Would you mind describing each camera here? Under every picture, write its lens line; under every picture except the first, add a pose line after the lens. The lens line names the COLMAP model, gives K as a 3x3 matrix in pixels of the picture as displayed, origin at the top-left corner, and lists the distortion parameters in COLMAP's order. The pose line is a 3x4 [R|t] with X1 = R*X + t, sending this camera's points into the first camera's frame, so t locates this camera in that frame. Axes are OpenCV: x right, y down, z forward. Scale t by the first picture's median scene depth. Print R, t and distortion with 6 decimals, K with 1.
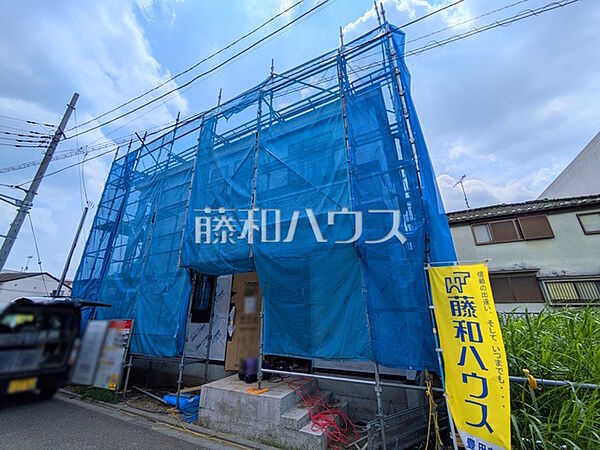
lens RADIAL K [[238.5, 0, 300.0], [0, 238.5, 225.0], [0, 0, 1]] dist [0.000990, 0.000495]
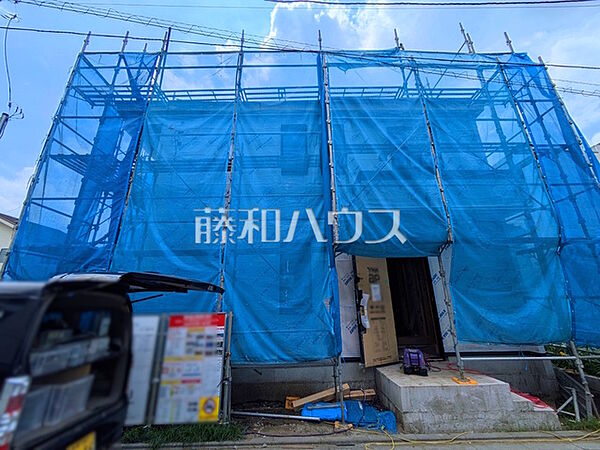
lens RADIAL K [[238.5, 0, 300.0], [0, 238.5, 225.0], [0, 0, 1]] dist [0.000990, 0.000495]
pose [[0.883663, 0.134448, 0.448401, -0.945817], [-0.152938, 0.988223, 0.005086, 0.130623], [-0.442436, -0.073072, 0.893818, 0.363022]]
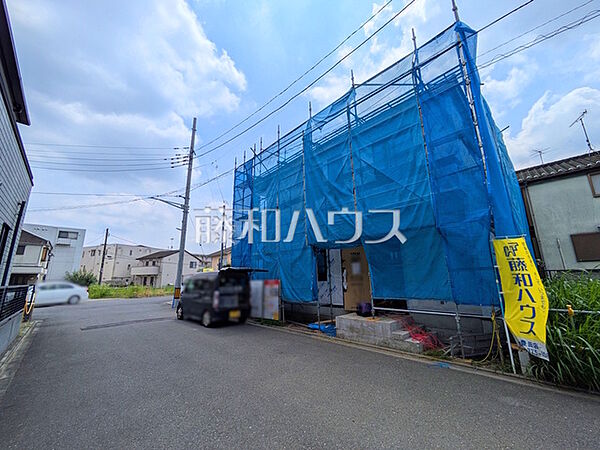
lens RADIAL K [[238.5, 0, 300.0], [0, 238.5, 225.0], [0, 0, 1]] dist [0.000990, 0.000495]
pose [[0.946304, -0.083400, -0.312335, -0.065932], [0.126421, 0.984680, 0.120095, -0.134903], [0.297534, -0.153132, 0.942350, -0.407233]]
